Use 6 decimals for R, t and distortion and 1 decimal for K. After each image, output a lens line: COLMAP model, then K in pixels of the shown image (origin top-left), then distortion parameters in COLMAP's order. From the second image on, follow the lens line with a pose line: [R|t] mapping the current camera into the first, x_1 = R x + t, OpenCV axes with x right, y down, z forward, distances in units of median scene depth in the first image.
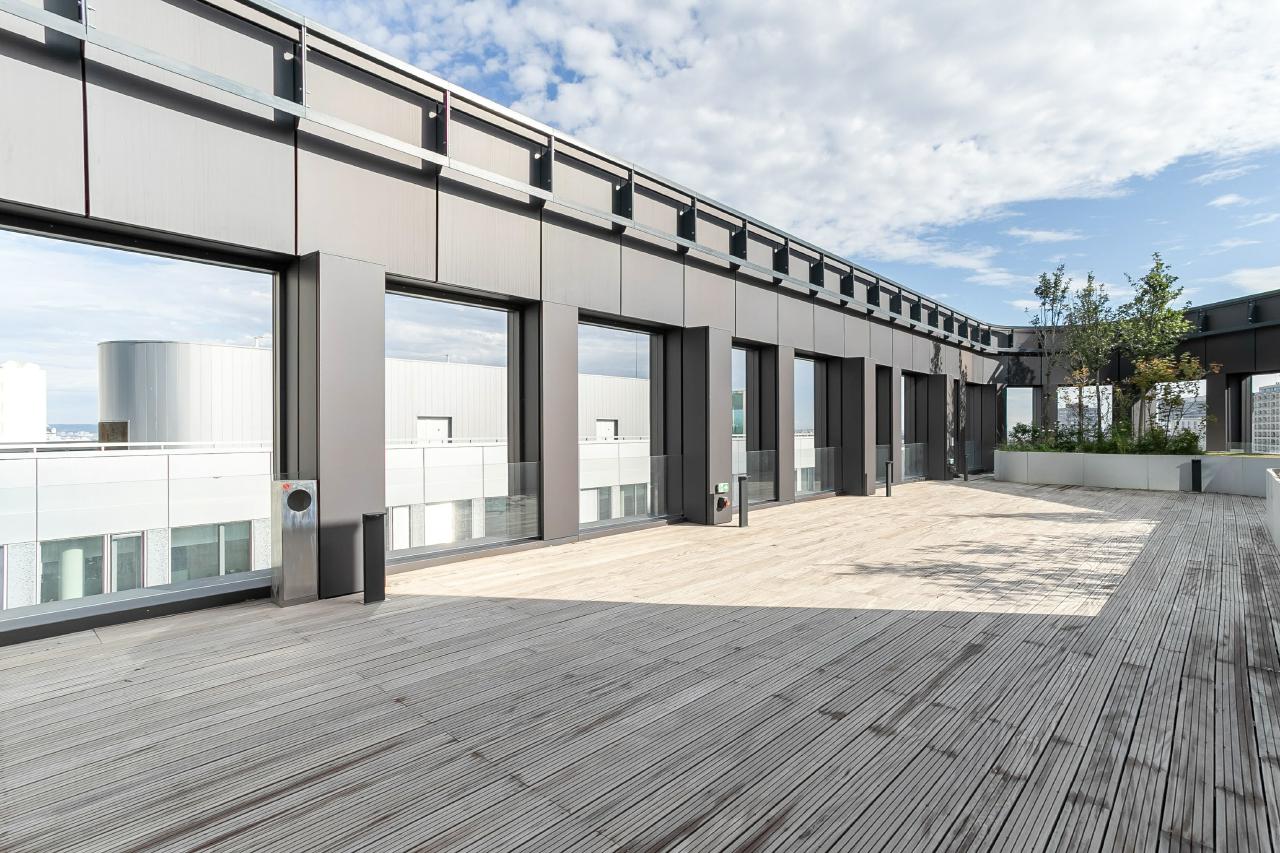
lens RADIAL K [[660.1, 0, 642.0], [0, 660.1, 423.1], [0, 0, 1]] dist [-0.040951, 0.045427]
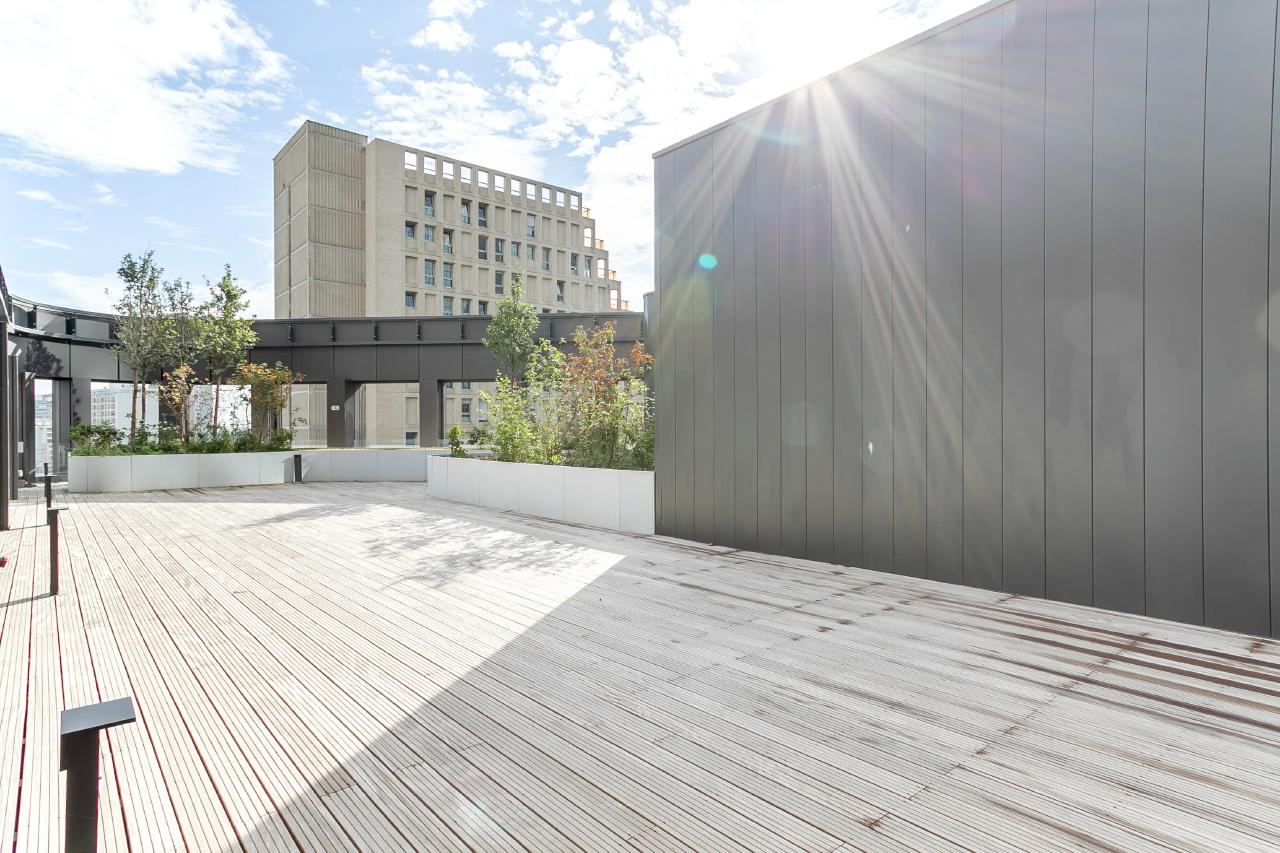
lens RADIAL K [[660.1, 0, 642.0], [0, 660.1, 423.1], [0, 0, 1]] dist [-0.040951, 0.045427]
pose [[0.113586, 0.004013, 0.993520, -0.197397], [-0.002554, 0.999990, -0.003747, 0.002444], [-0.993525, -0.002112, 0.113595, 0.213546]]
